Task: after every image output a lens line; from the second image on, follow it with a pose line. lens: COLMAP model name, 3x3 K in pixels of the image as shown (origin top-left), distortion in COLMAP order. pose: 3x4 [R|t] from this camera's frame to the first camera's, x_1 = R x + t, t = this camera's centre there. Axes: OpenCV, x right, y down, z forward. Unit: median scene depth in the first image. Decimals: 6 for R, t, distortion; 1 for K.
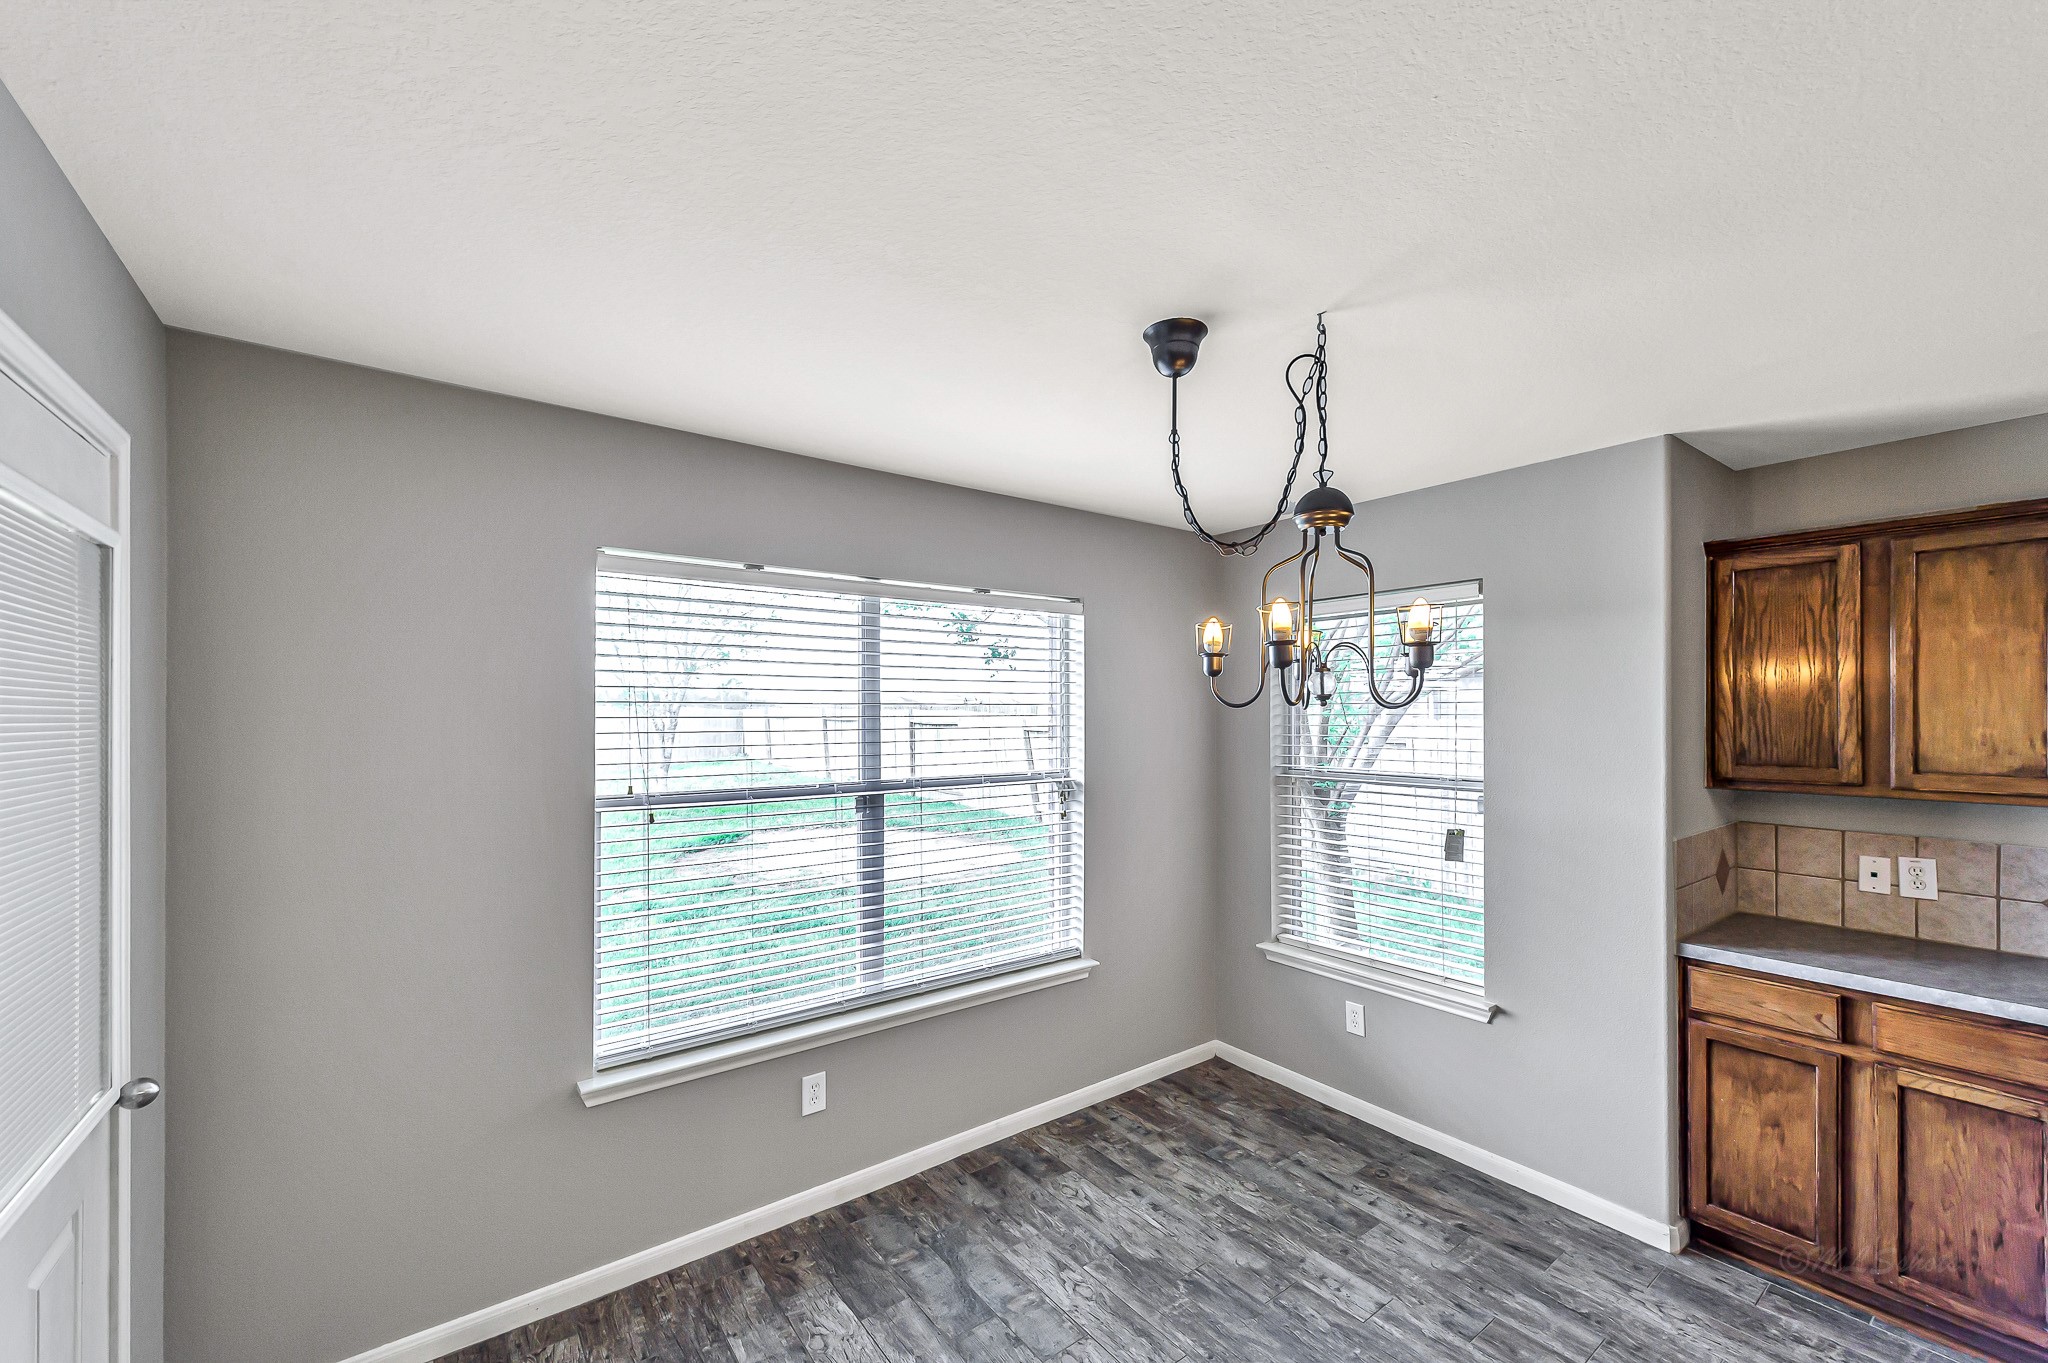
lens RADIAL K [[823.9, 0, 1023.7], [0, 823.9, 715.5], [0, 0, 1]] dist [-0.001740, -0.000206]
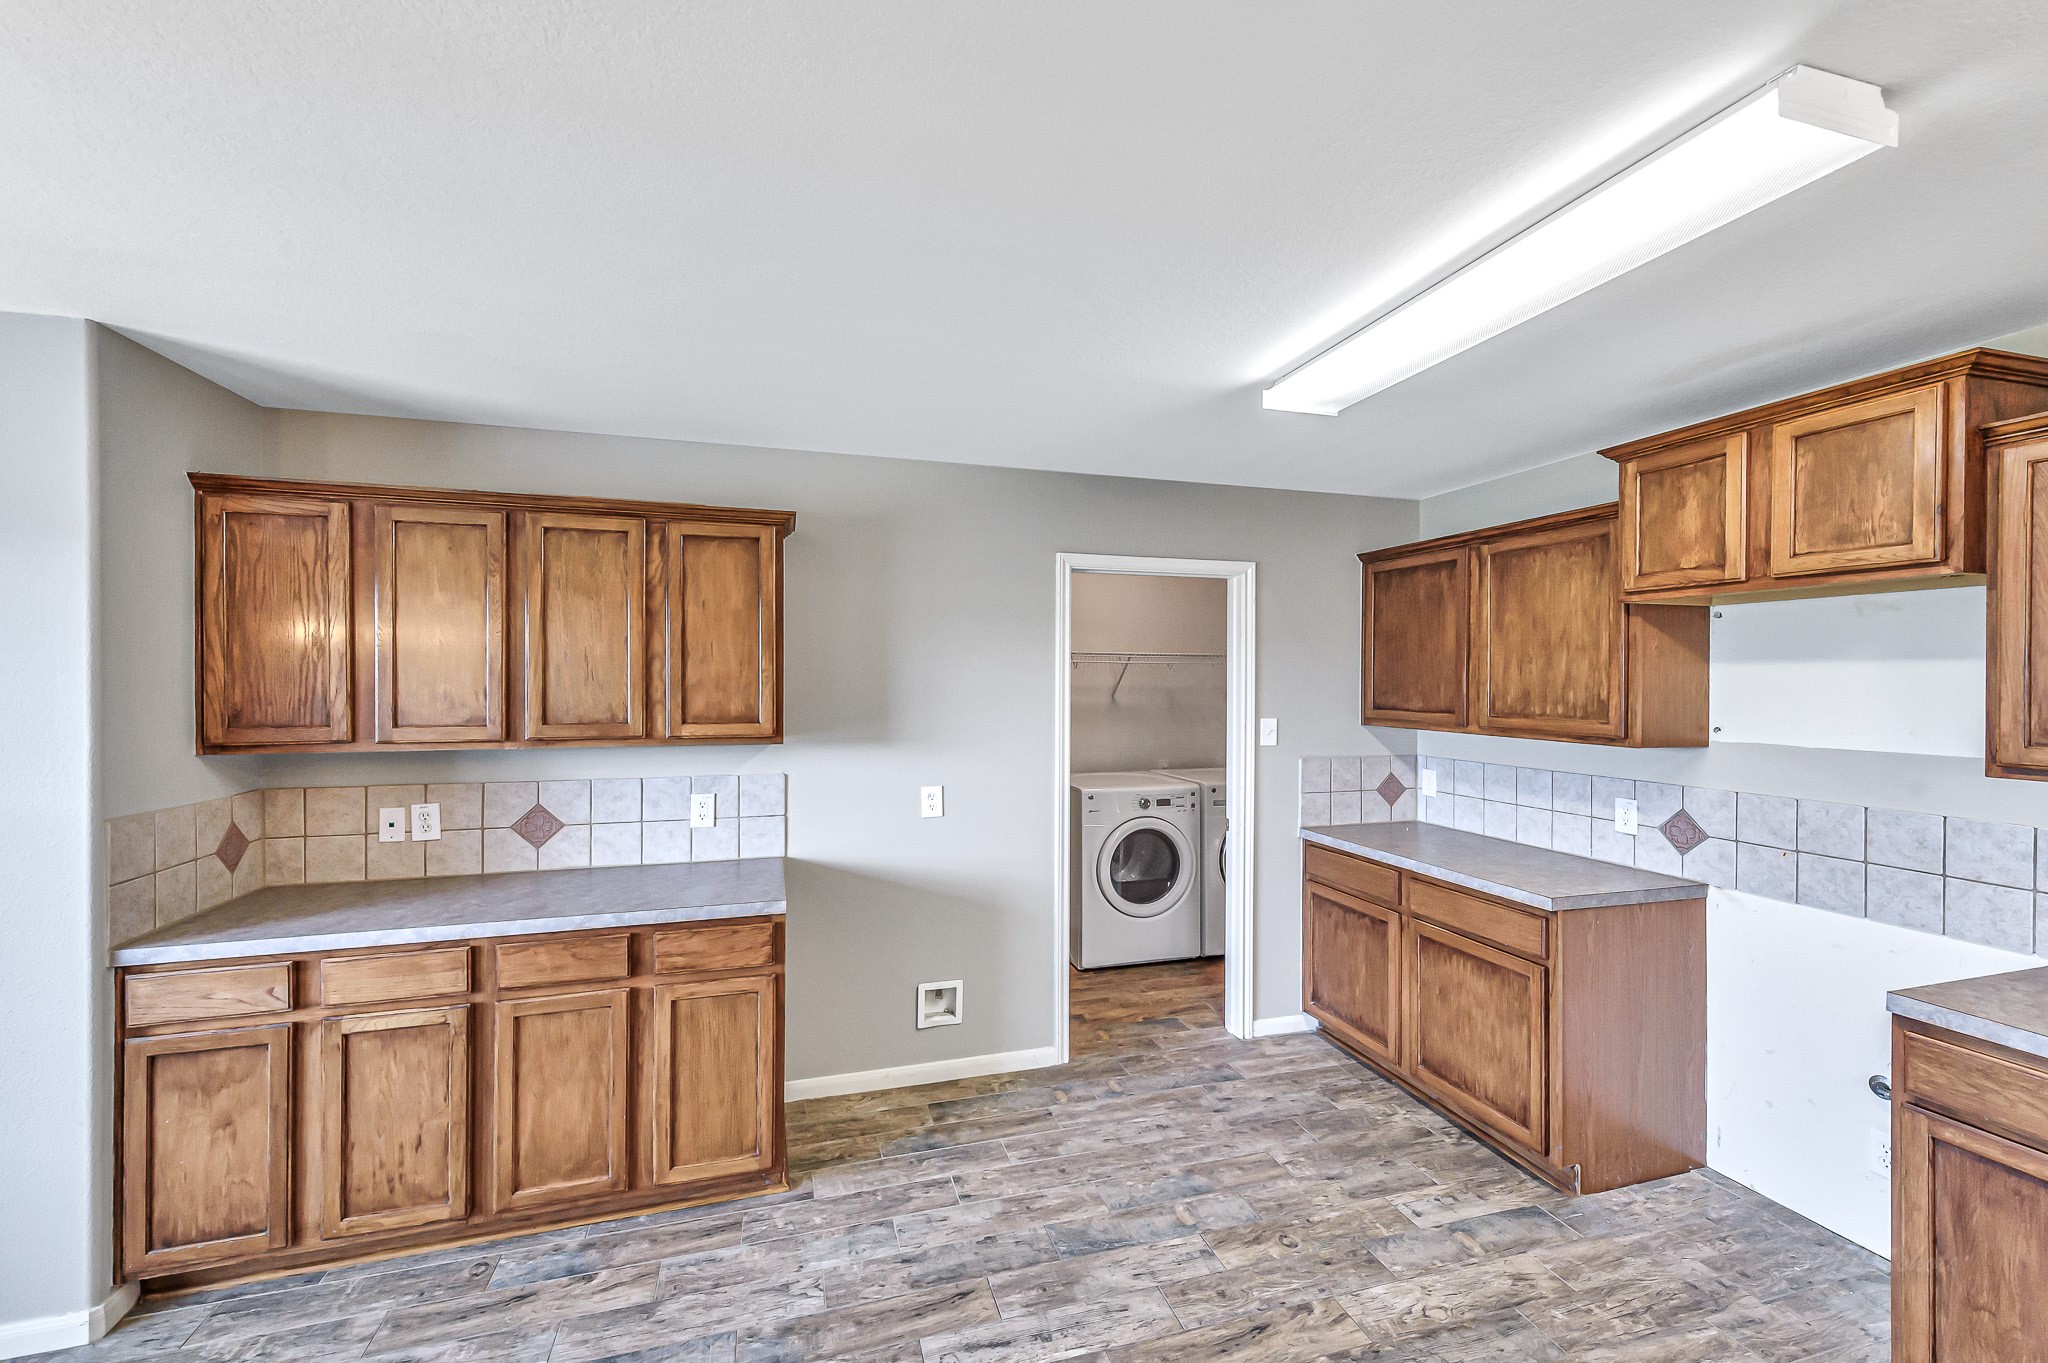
lens RADIAL K [[802.3, 0, 1024.0], [0, 802.3, 681.5], [0, 0, 1]] dist [-0.000074, -0.000133]
pose [[0.346810, -0.003602, 0.937929, 0.380990], [0.000520, 0.999993, 0.003648, 0.006975], [-0.937935, -0.000777, 0.346809, -0.126843]]
